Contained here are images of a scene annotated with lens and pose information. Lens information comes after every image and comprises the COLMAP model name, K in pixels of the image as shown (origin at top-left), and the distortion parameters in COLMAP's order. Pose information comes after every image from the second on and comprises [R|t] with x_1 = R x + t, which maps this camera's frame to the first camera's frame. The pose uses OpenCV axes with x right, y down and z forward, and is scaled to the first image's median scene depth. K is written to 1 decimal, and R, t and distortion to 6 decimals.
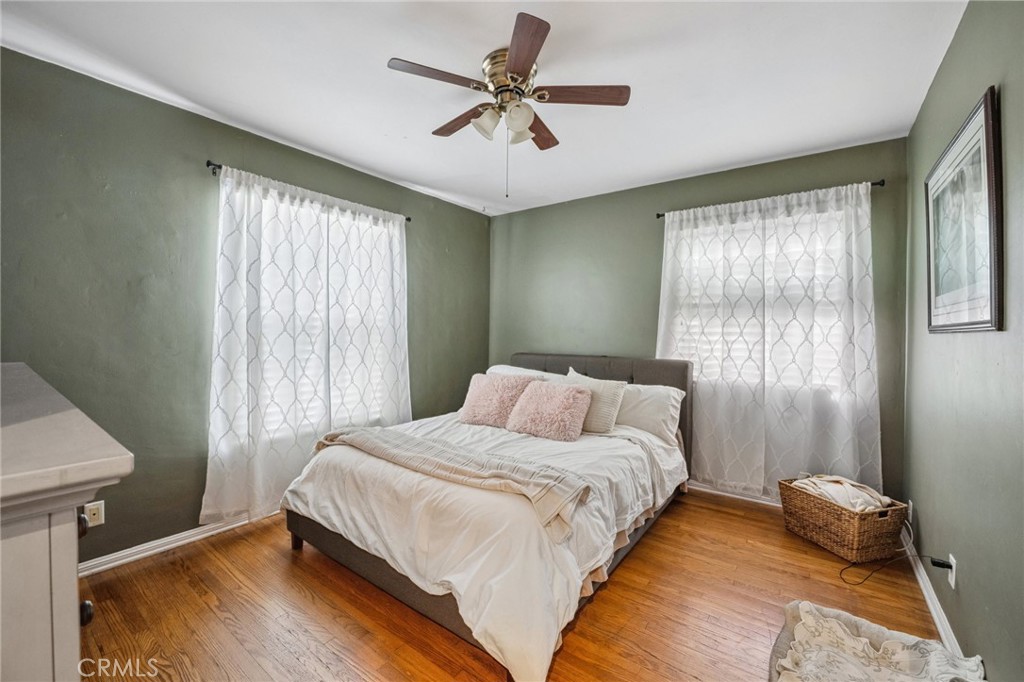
lens RADIAL K [[415.9, 0, 506.5], [0, 415.9, 342.1], [0, 0, 1]] dist [-0.018553, -0.000186]
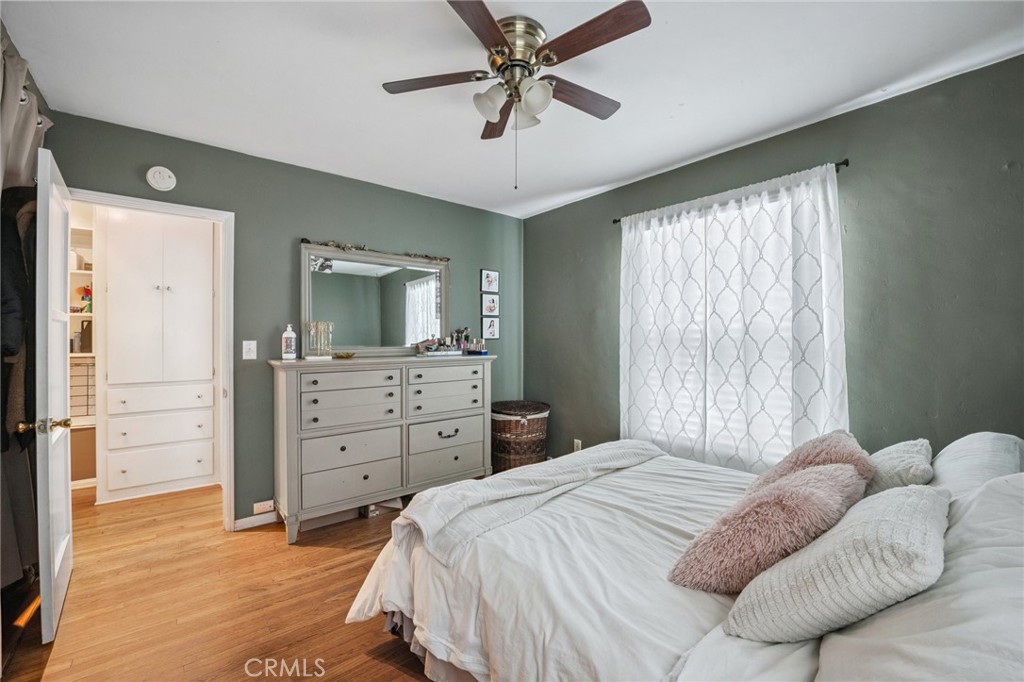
lens RADIAL K [[415.9, 0, 506.5], [0, 415.9, 342.1], [0, 0, 1]] dist [-0.018553, -0.000186]
pose [[-0.247632, -0.004302, -0.968845, 0.580536], [-0.030892, 0.999517, 0.003458, -0.019668], [0.968361, 0.030786, -0.247646, 0.818341]]
